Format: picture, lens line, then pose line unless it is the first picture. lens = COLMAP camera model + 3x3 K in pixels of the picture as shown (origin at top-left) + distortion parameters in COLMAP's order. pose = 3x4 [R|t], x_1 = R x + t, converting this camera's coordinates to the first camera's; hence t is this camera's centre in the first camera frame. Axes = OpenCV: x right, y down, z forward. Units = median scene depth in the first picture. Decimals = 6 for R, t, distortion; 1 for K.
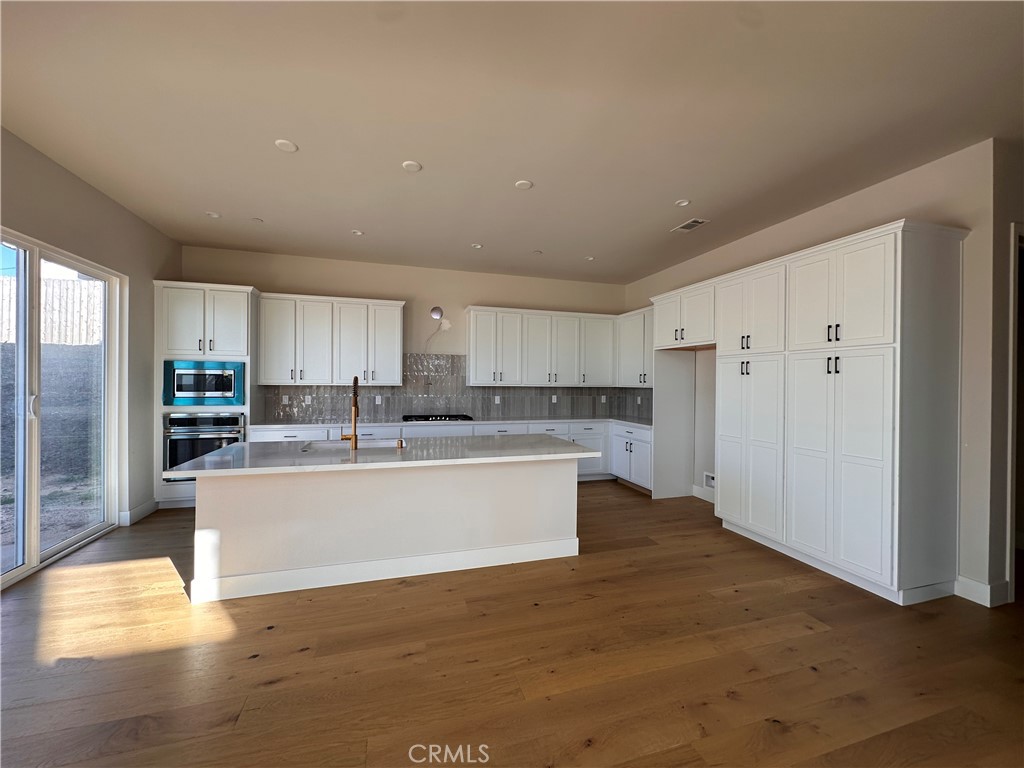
lens RADIAL K [[408.5, 0, 512.3], [0, 408.5, 382.2], [0, 0, 1]] dist [-0.002607, 0.002187]
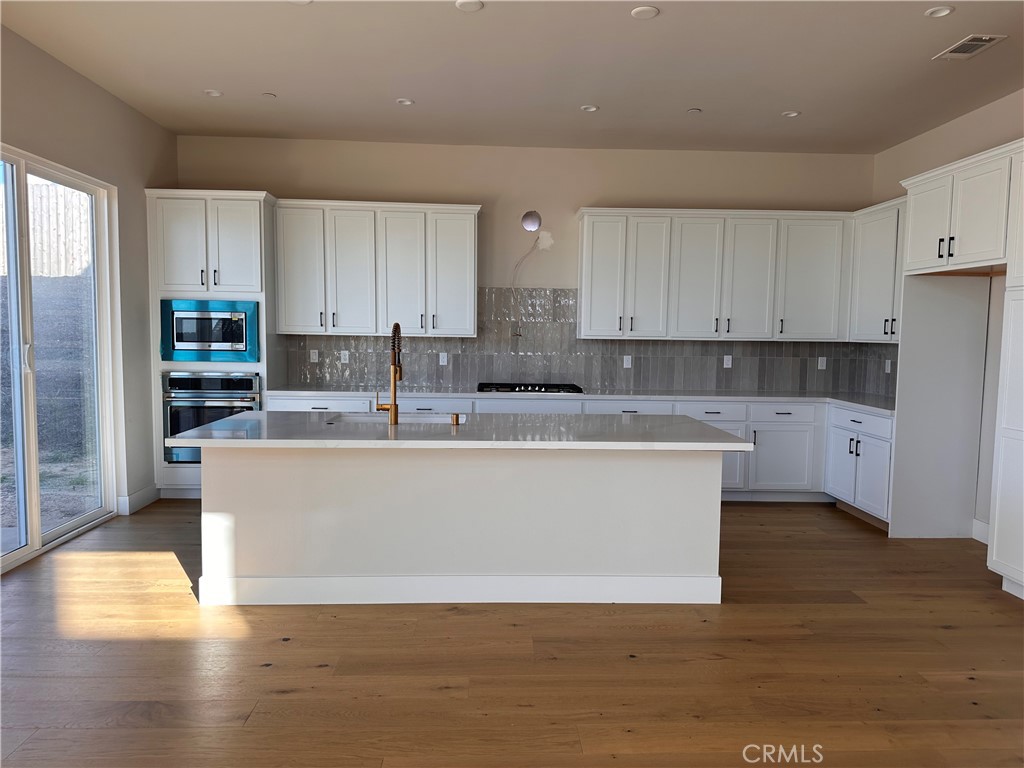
lens RADIAL K [[726.8, 0, 520.2], [0, 726.8, 386.2], [0, 0, 1]] dist [0.040348, -0.037911]
pose [[0.968955, 0.024569, -0.246015, 0.109139], [-0.006532, 0.997247, 0.073863, 0.001202], [0.247153, -0.069963, 0.966447, -0.134111]]
